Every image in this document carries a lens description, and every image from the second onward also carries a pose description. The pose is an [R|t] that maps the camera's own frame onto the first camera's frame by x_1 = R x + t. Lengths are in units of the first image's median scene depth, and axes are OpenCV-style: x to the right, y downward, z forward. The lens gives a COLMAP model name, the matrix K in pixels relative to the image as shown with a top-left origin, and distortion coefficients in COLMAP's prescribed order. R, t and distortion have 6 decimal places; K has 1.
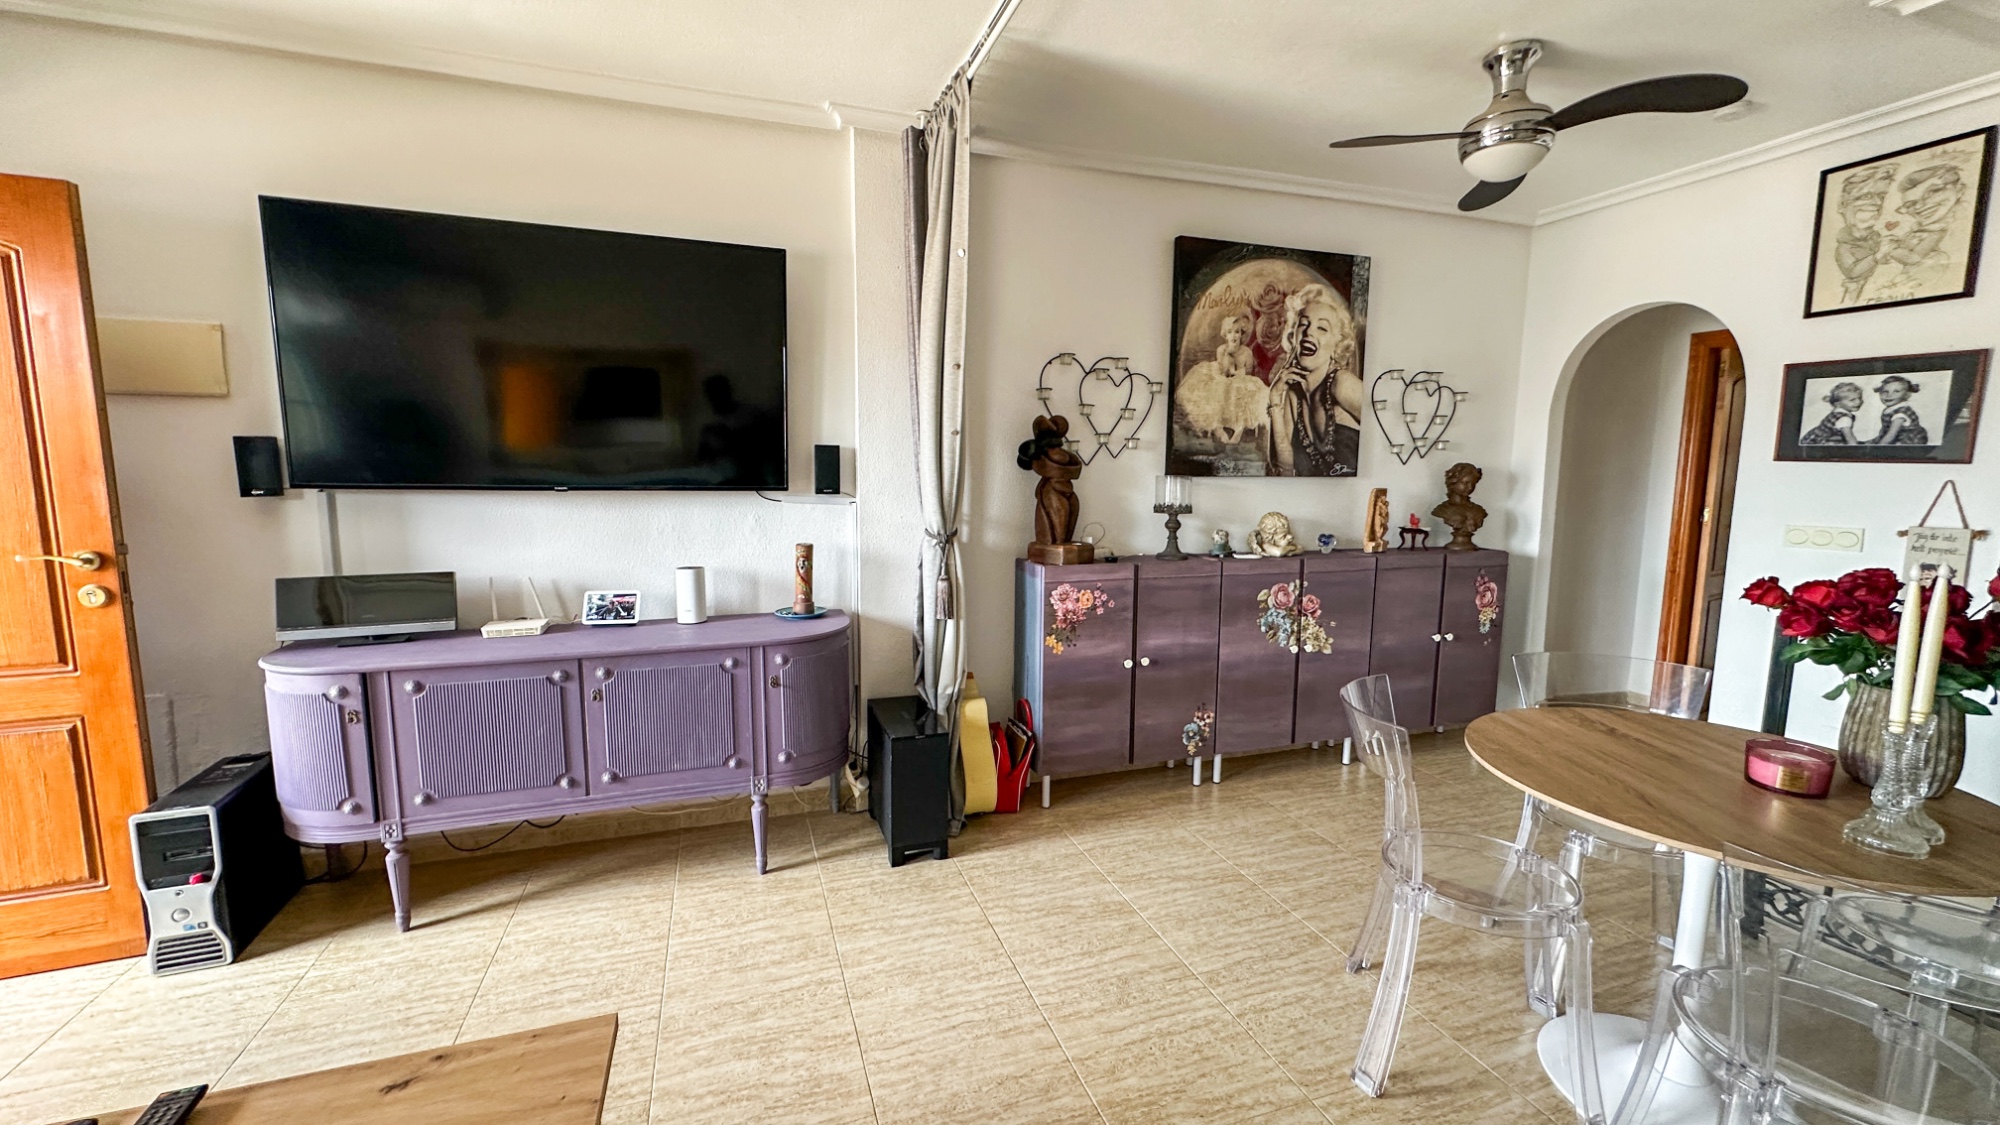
lens RADIAL K [[798.2, 0, 1000.6], [0, 798.2, 559.2], [0, 0, 1]] dist [0.000380, 0.000342]
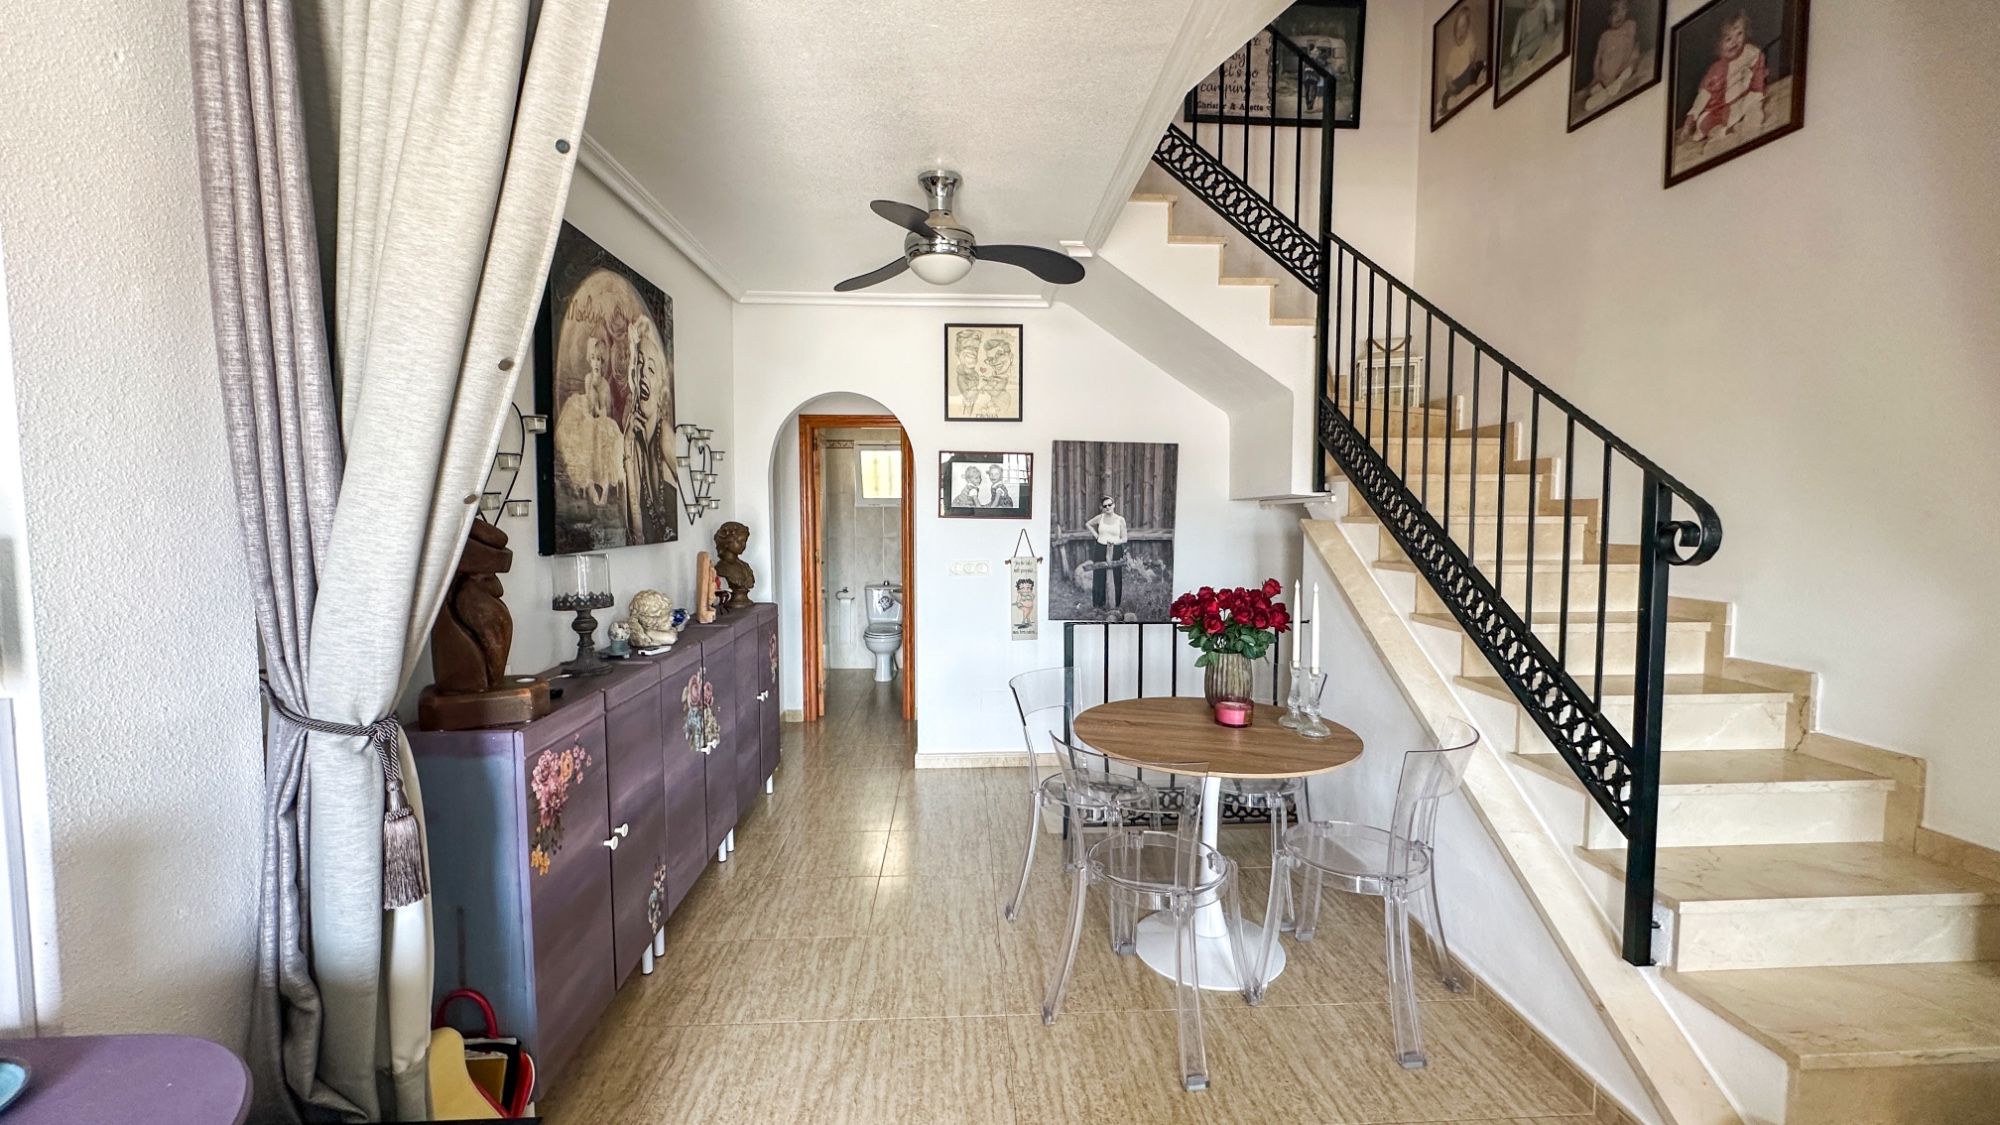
lens RADIAL K [[798.2, 0, 1000.6], [0, 798.2, 559.2], [0, 0, 1]] dist [0.000380, 0.000342]
pose [[0.278962, -0.070065, 0.957743, -0.348290], [0.118269, 0.992249, 0.038141, -0.084366], [-0.952991, 0.102632, 0.285087, 0.461687]]
